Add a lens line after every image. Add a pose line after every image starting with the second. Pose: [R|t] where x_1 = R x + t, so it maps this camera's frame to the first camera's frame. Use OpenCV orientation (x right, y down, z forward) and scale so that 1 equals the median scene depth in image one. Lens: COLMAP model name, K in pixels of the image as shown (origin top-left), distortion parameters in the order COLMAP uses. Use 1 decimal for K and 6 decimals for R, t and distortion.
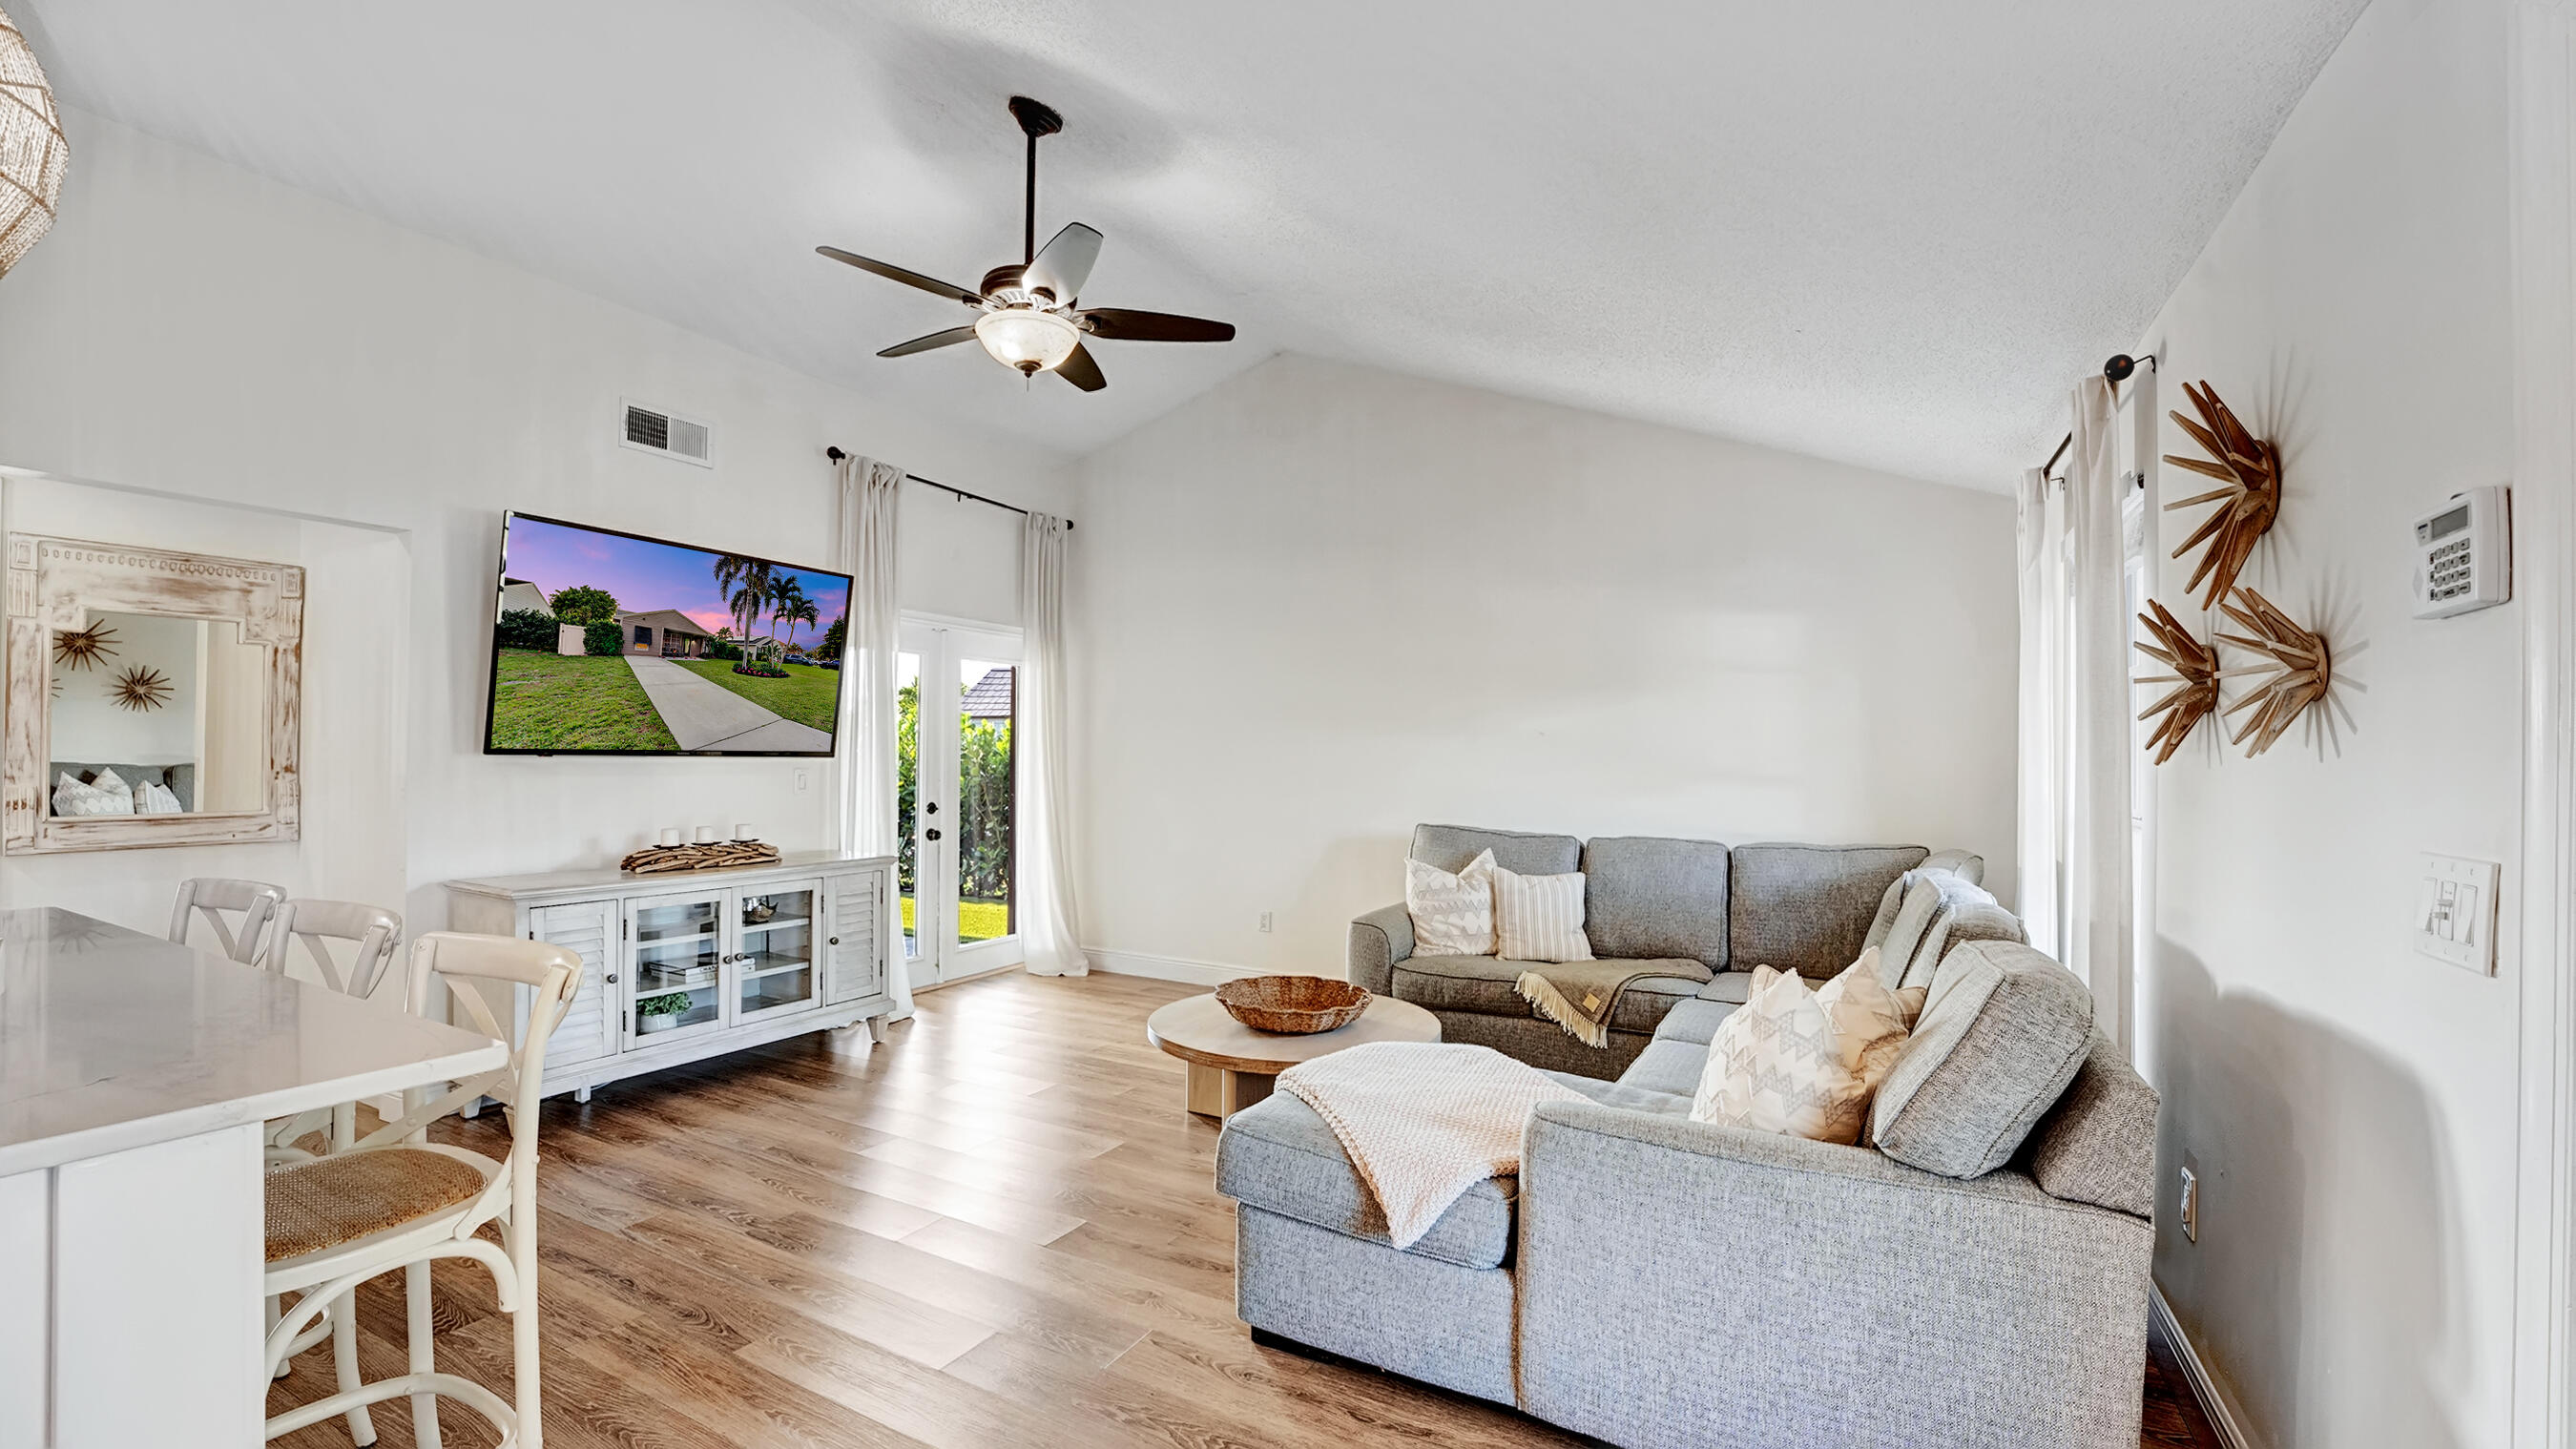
lens RADIAL K [[1072.2, 0, 1278.8], [0, 1072.2, 746.6], [0, 0, 1]] dist [-0.003127, 0.000013]
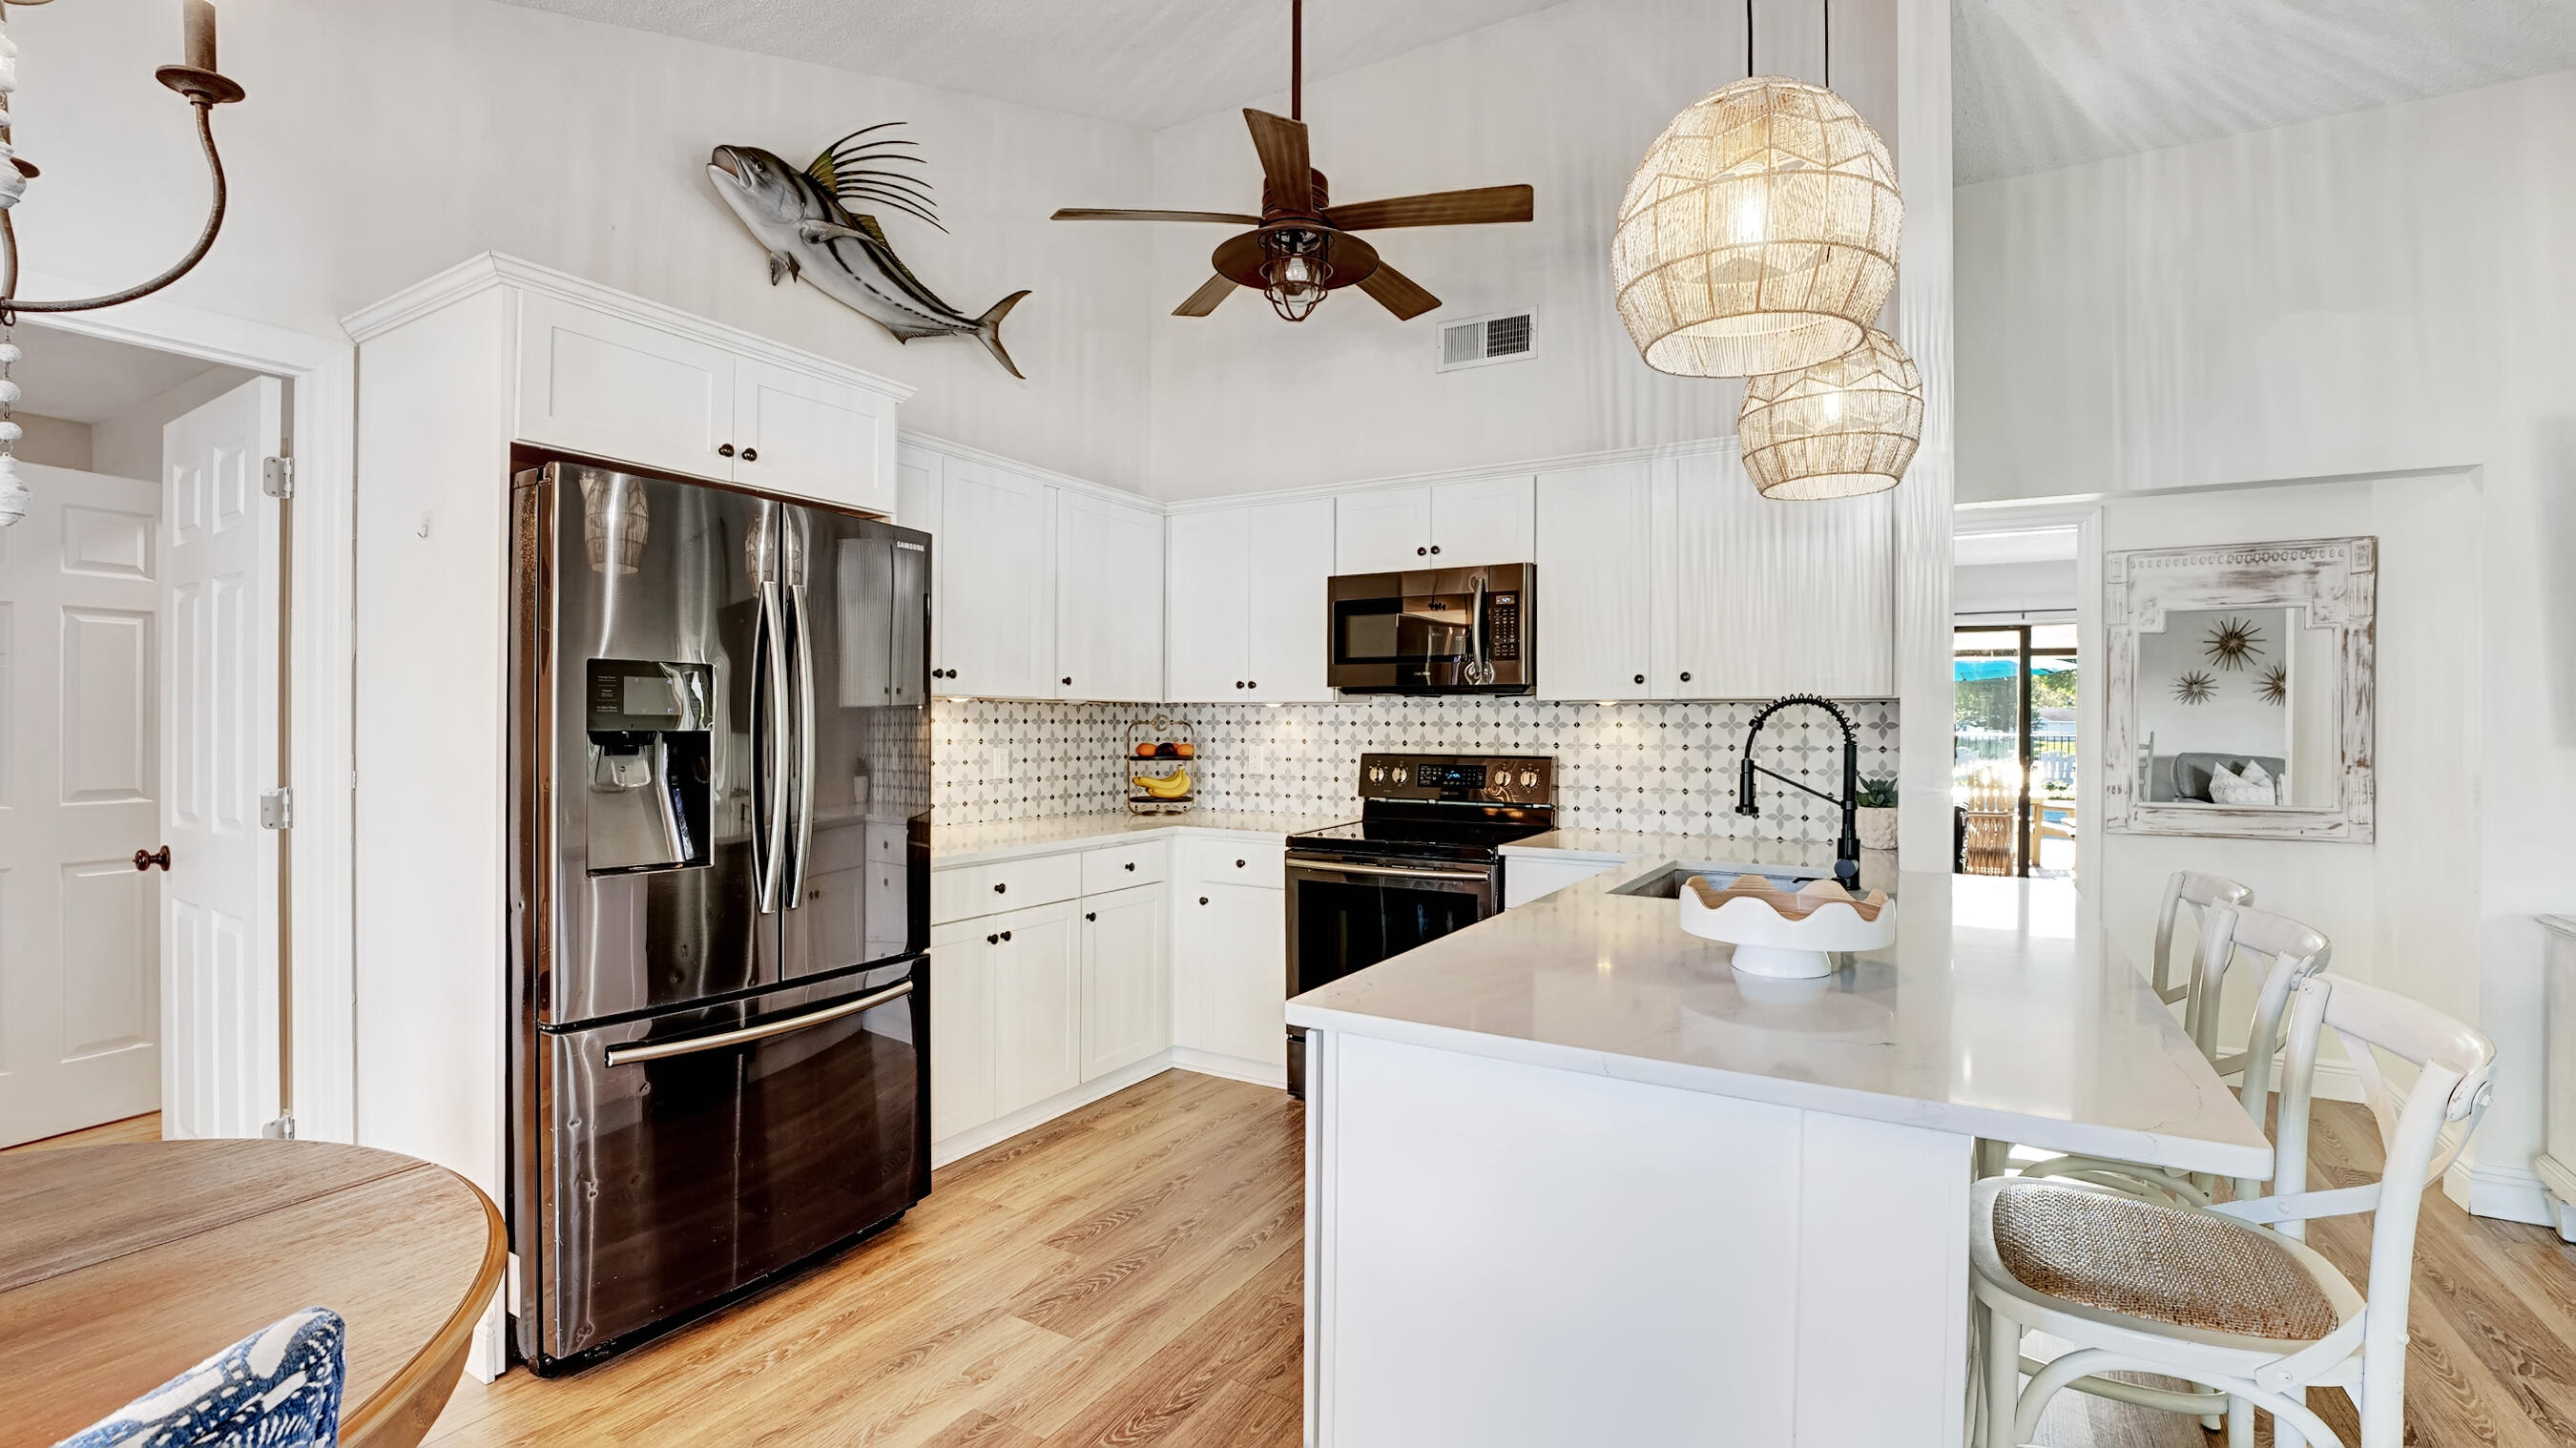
lens RADIAL K [[1101.9, 0, 1301.8], [0, 1101.9, 731.6], [0, 0, 1]] dist [-0.023570, 0.000104]
pose [[-0.025655, -0.010107, -0.999620, 0.001845], [0.000453, 0.999949, -0.010122, 0.002566], [0.999671, -0.000713, -0.025649, 0.103403]]
